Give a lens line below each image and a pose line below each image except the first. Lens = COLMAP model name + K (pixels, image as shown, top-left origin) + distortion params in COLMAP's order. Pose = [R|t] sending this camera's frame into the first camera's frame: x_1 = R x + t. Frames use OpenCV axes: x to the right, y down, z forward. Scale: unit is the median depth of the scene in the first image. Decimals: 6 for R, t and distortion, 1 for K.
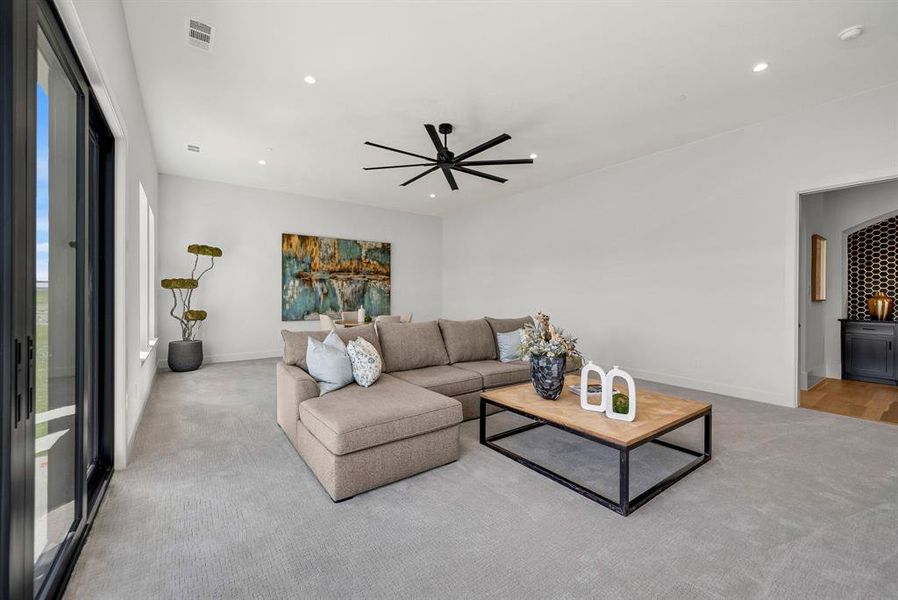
lens RADIAL K [[359.6, 0, 445.1], [0, 359.6, 294.3], [0, 0, 1]] dist [-0.000905, 0.000244]
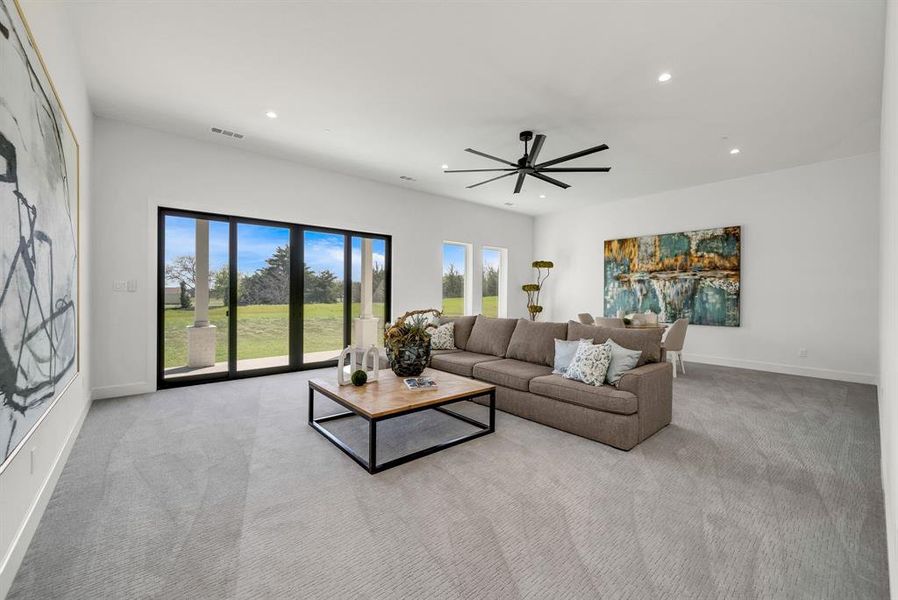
lens RADIAL K [[359.6, 0, 445.1], [0, 359.6, 294.3], [0, 0, 1]] dist [-0.000905, 0.000244]
pose [[0.084462, 0.000270, -0.996427, 0.578527], [-0.005394, 0.999985, -0.000186, 0.000260], [0.996412, 0.005391, 0.084462, 0.382396]]
